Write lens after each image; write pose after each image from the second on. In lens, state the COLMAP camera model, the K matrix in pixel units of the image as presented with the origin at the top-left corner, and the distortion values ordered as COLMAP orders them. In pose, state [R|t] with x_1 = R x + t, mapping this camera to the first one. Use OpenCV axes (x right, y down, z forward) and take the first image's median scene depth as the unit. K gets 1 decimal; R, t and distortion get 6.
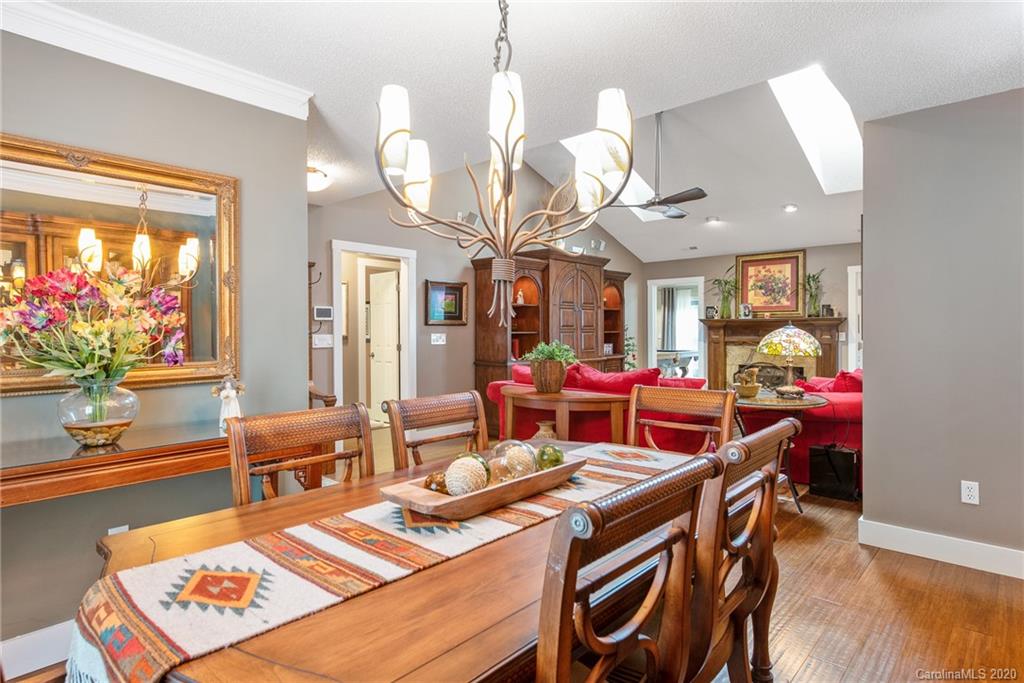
lens RADIAL K [[569.7, 0, 512.3], [0, 569.7, 333.4], [0, 0, 1]] dist [0.005375, 0.001051]
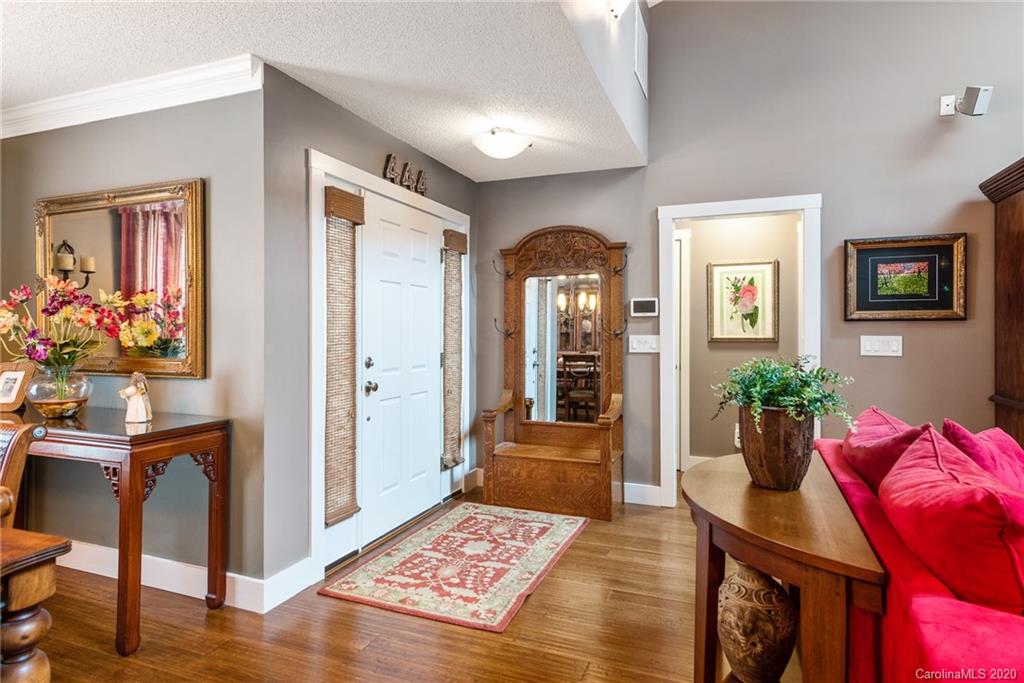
lens RADIAL K [[569.7, 0, 512.3], [0, 569.7, 333.4], [0, 0, 1]] dist [0.005375, 0.001051]
pose [[0.336084, 0.006637, -0.941808, 0.318270], [-0.005114, 0.999973, 0.005222, -0.003657], [0.941818, 0.003061, 0.336109, 0.573691]]
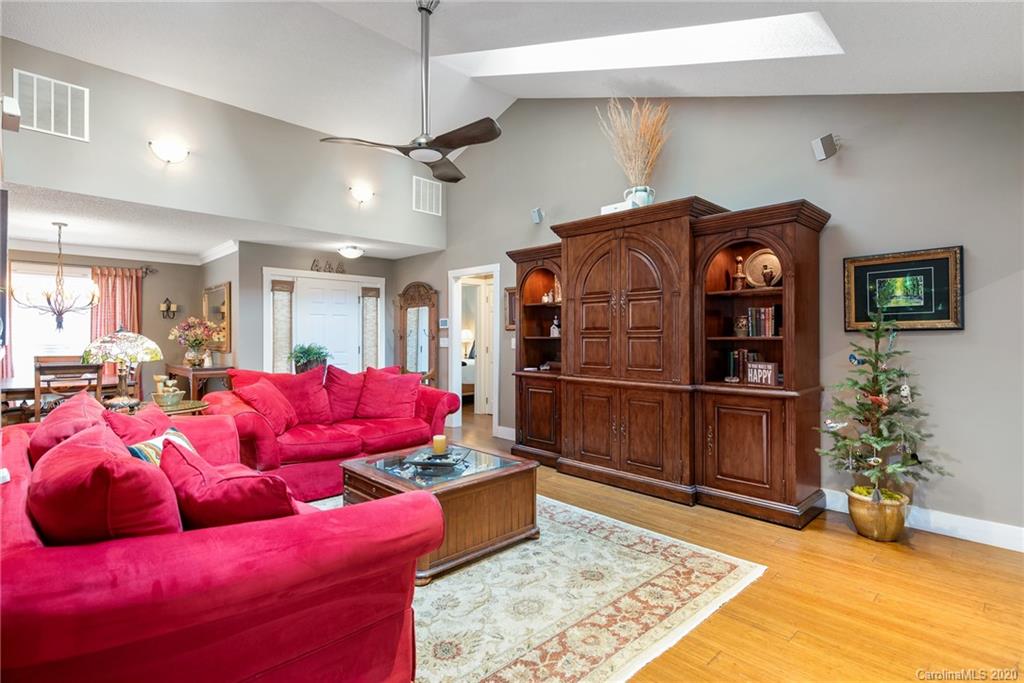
lens RADIAL K [[502.4, 0, 512.0], [0, 502.4, 341.5], [0, 0, 1]] dist [-0.000527, -0.000425]
pose [[-0.077020, 0.004404, -0.997020, 0.924890], [-0.010487, 0.999931, 0.005227, 0.001975], [0.996974, 0.010858, -0.076969, 1.256582]]
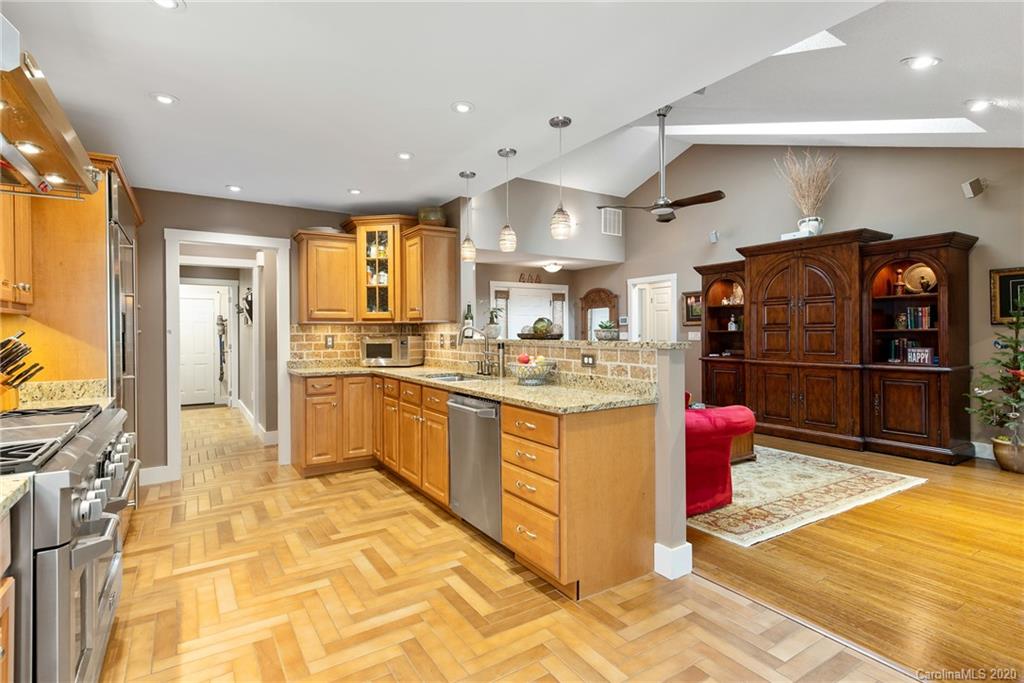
lens RADIAL K [[499.2, 0, 503.2], [0, 499.2, 337.9], [0, 0, 1]] dist [-0.000847, -0.000613]
pose [[-0.285987, 0.007686, -0.958203, 1.308108], [-0.002793, 0.999957, 0.008855, 0.005854], [0.958229, 0.005209, -0.285954, 1.074931]]
